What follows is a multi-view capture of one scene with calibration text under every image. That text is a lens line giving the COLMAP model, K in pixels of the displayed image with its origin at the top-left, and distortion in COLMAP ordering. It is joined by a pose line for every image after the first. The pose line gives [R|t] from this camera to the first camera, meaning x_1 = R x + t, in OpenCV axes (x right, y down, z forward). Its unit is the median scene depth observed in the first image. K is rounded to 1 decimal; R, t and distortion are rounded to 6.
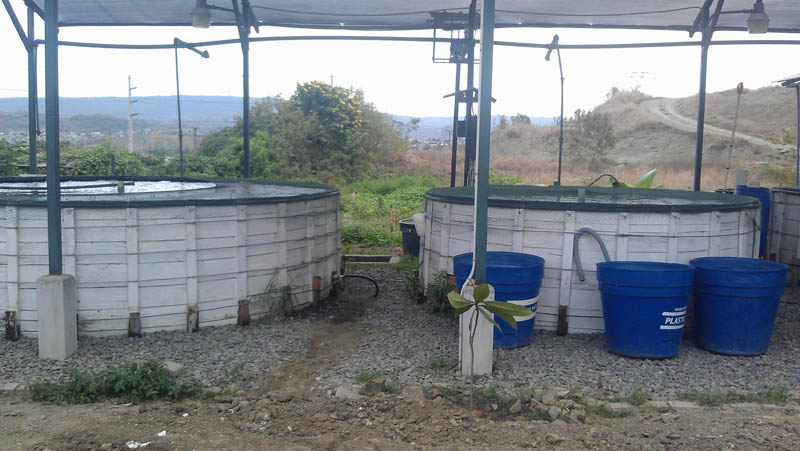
lens RADIAL K [[799.2, 0, 400.0], [0, 799.2, 225.5], [0, 0, 1]] dist [0.084755, -0.357912]
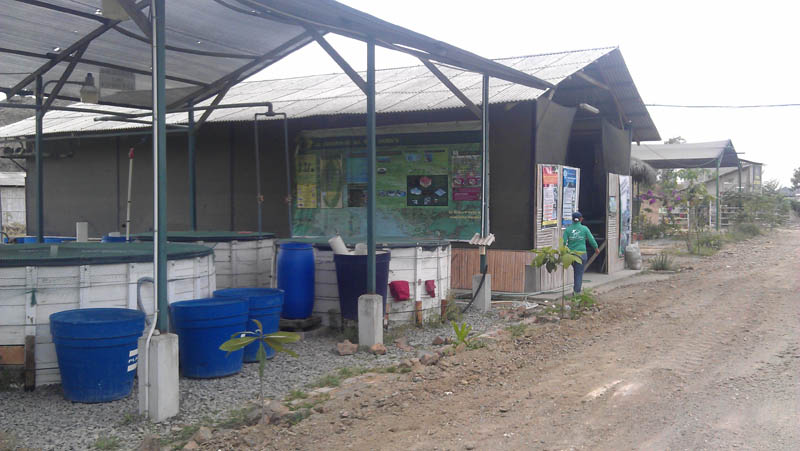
lens RADIAL K [[799.2, 0, 400.0], [0, 799.2, 225.5], [0, 0, 1]] dist [0.084755, -0.357912]
pose [[0.383048, -0.031530, 0.923190, -0.661614], [0.088205, 0.996099, -0.002578, -0.034301], [-0.919507, 0.082417, 0.384335, 0.235573]]
